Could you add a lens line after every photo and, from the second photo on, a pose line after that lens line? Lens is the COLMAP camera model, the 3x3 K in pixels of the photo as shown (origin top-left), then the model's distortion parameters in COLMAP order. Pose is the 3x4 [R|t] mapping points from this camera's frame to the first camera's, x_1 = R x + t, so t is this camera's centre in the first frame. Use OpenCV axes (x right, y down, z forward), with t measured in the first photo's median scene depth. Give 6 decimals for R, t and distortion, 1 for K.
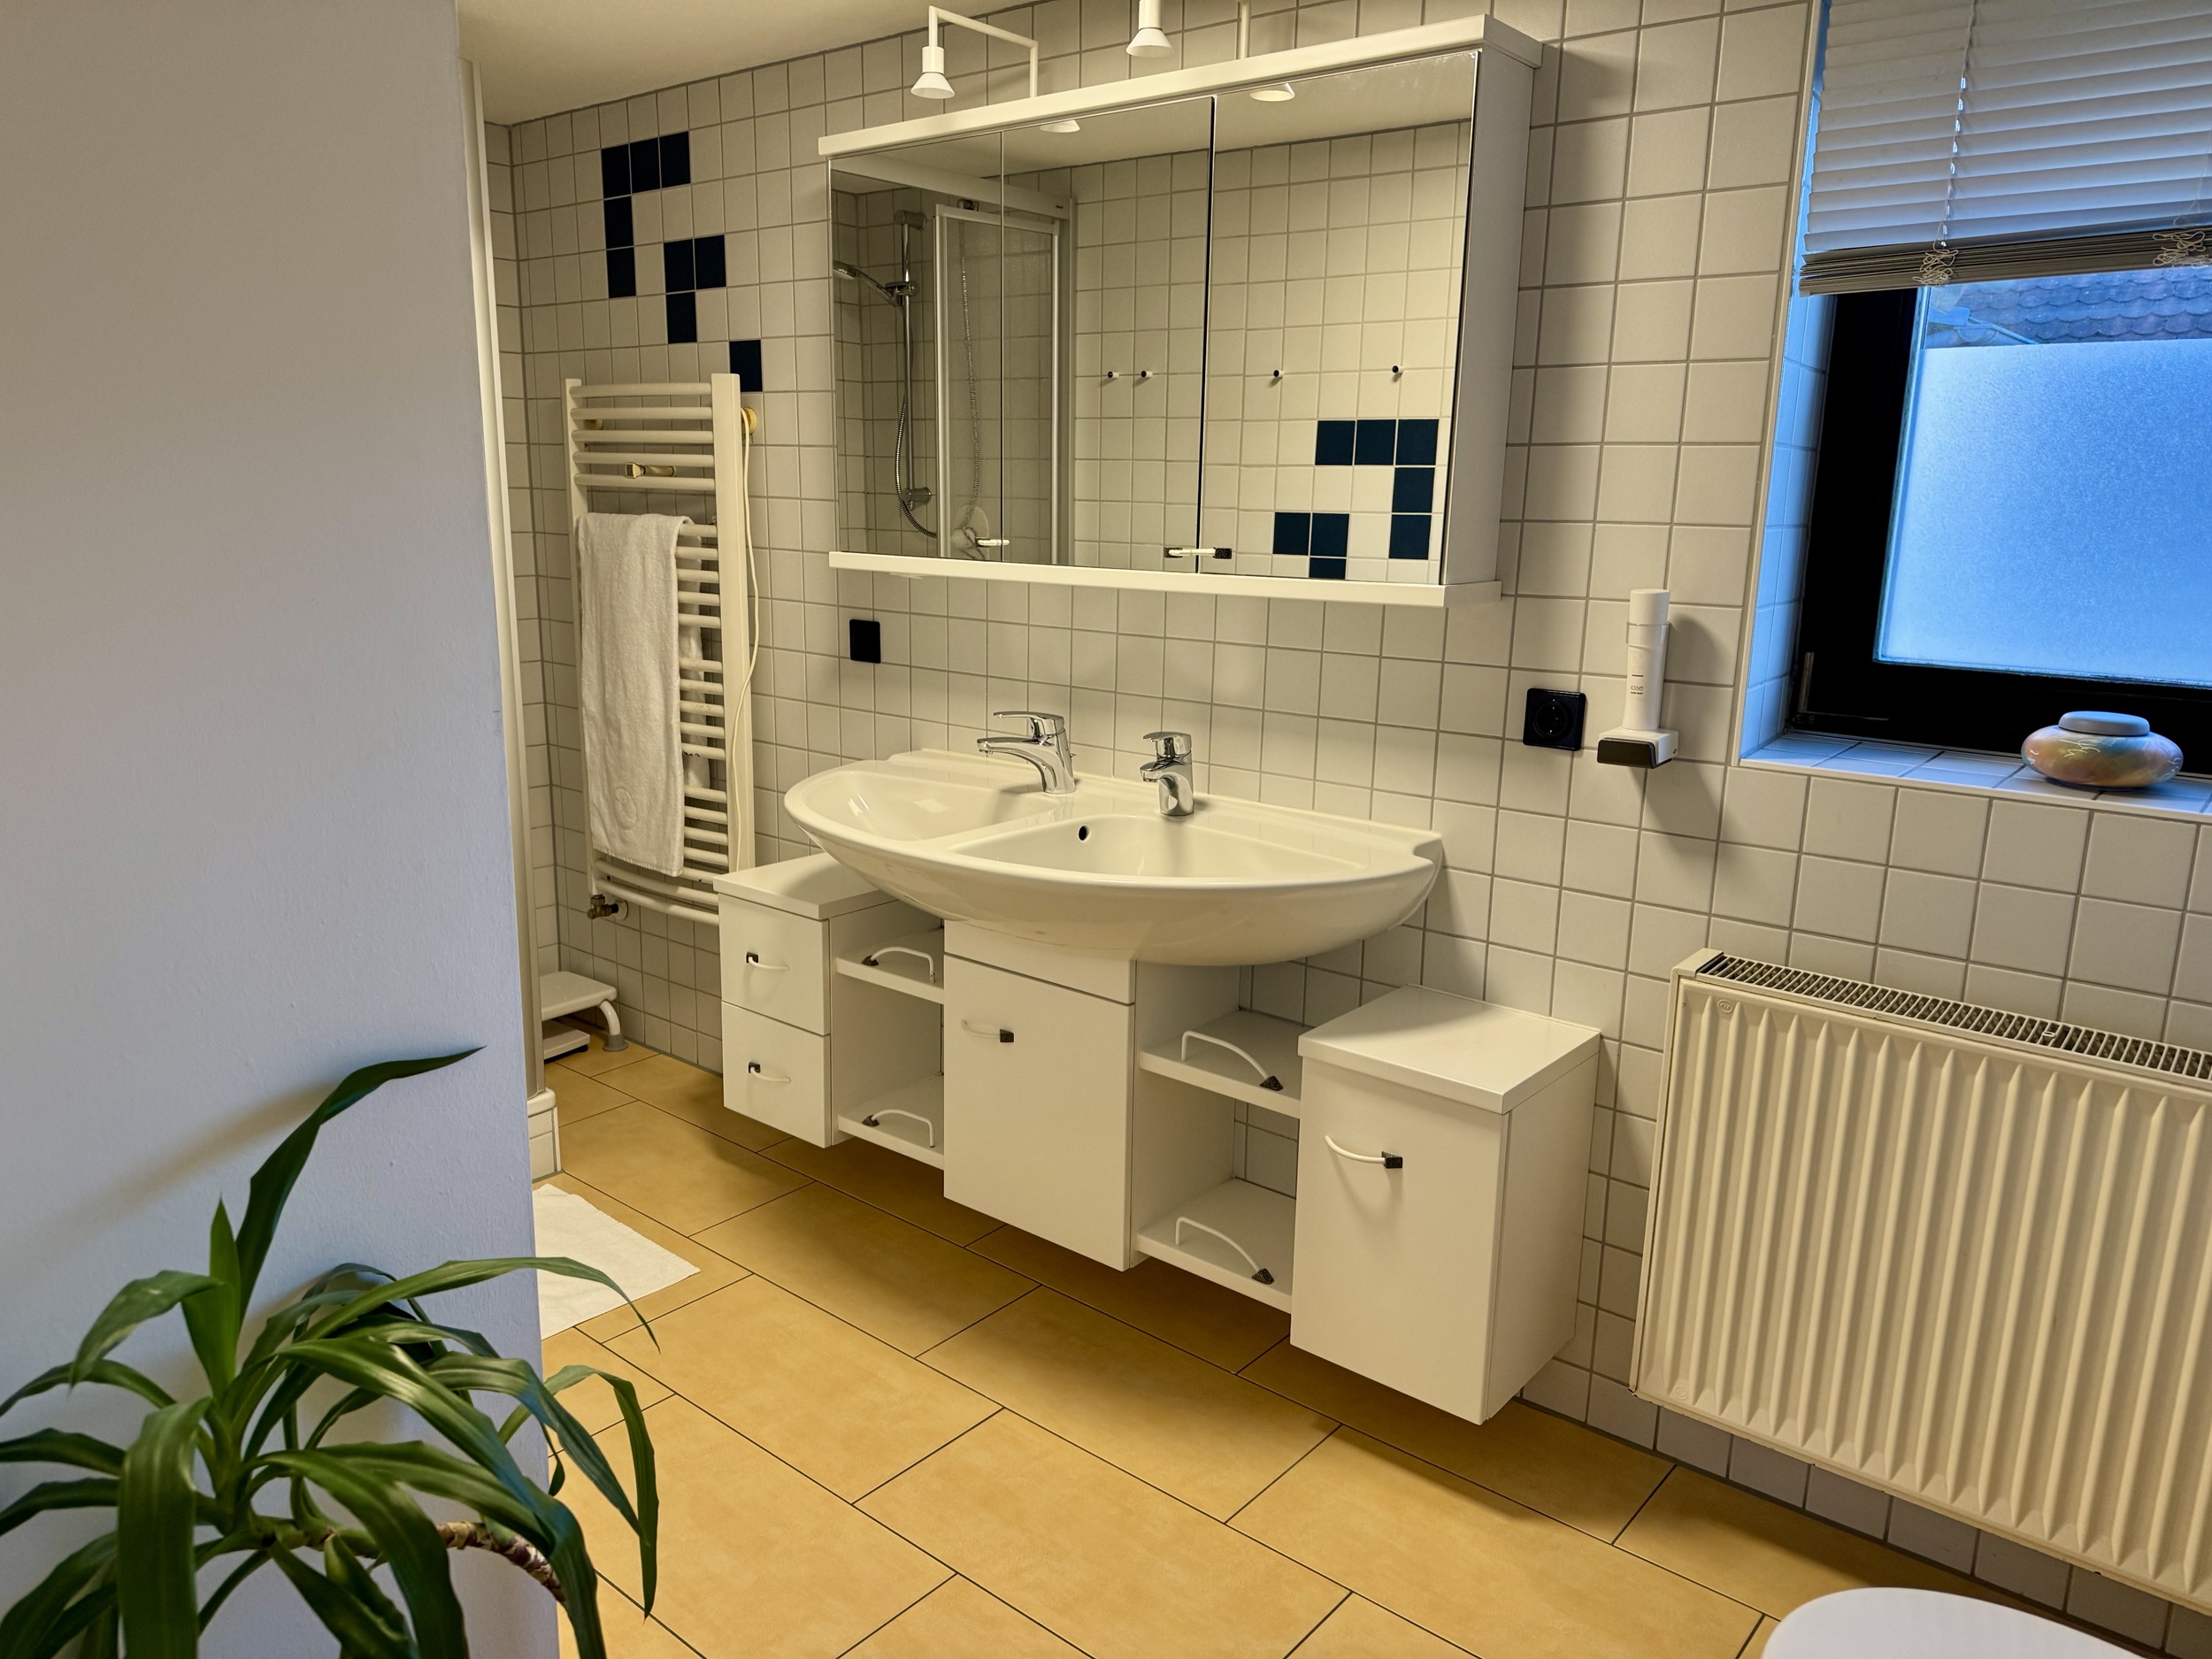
lens RADIAL K [[1574.7, 0, 1085.6], [0, 1574.7, 842.5], [0, 0, 1]] dist [0.044698, -0.048656]
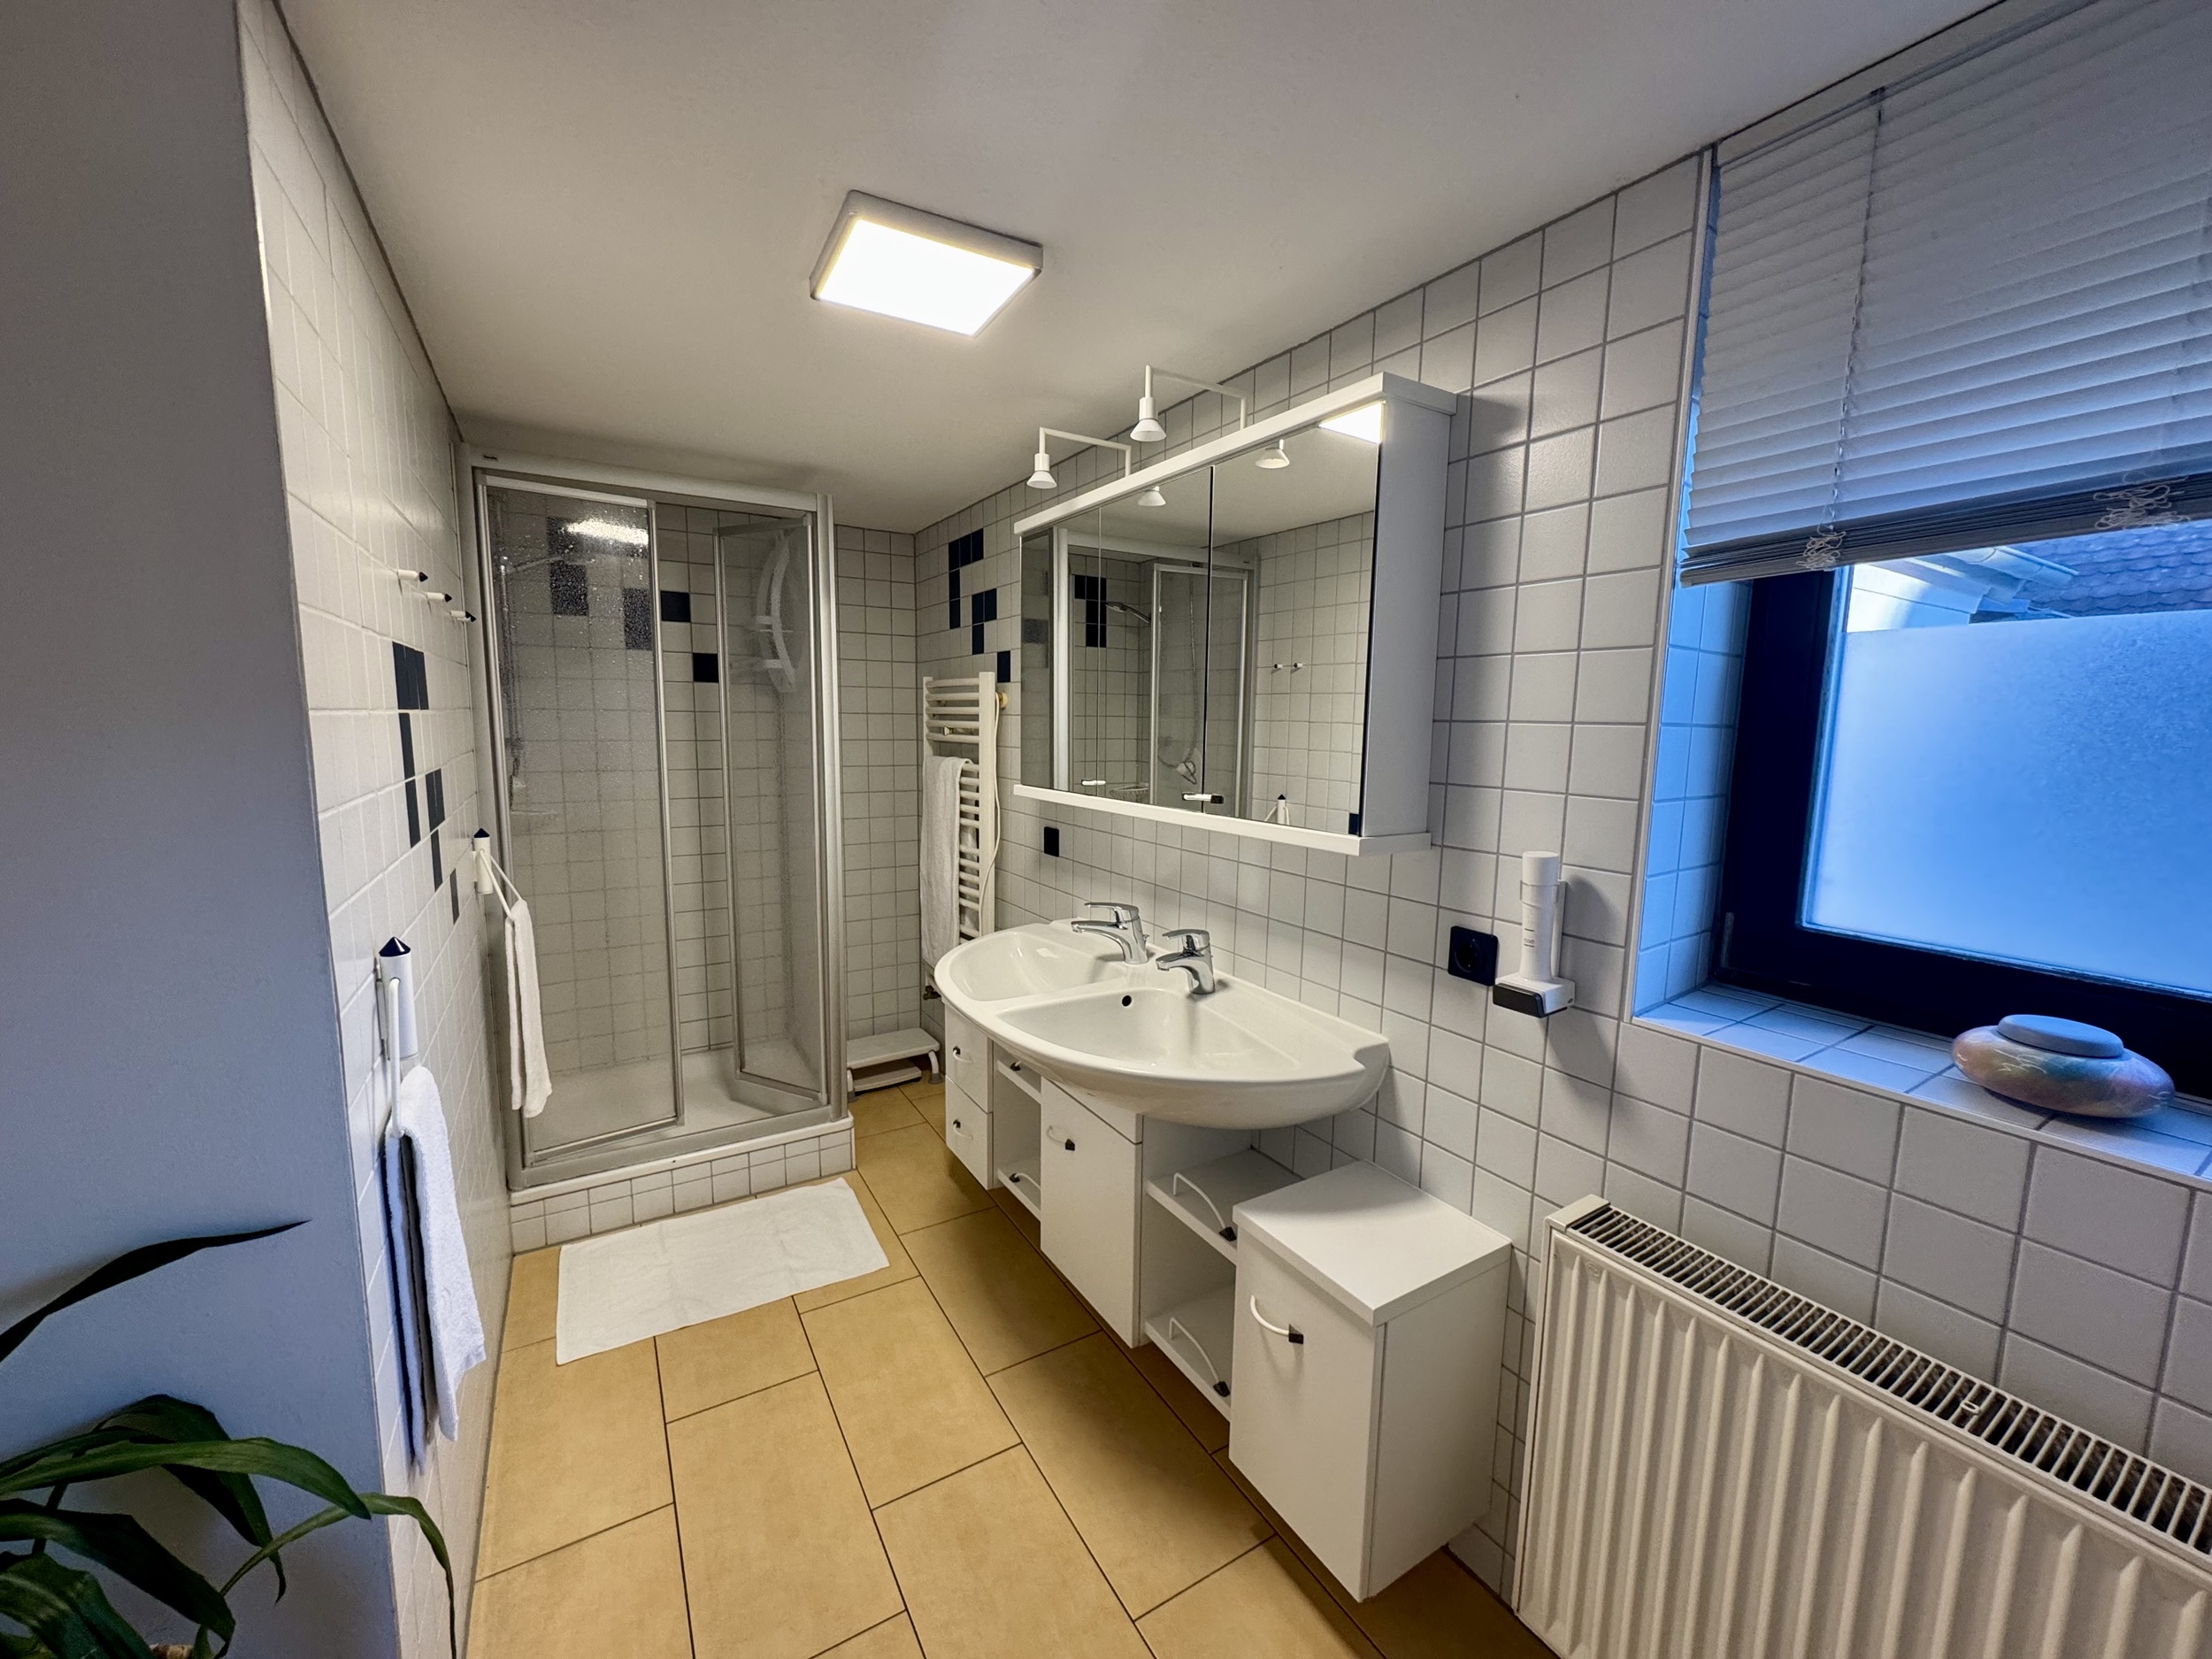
lens RADIAL K [[886.1, 0, 1105.7], [0, 886.1, 836.3], [0, 0, 1]] dist [-0.001998, -0.000071]
pose [[0.948179, 0.040382, -0.315159, 0.245506], [-0.071390, 0.993606, -0.087472, -0.089329], [0.309611, 0.105438, 0.944999, 0.304612]]
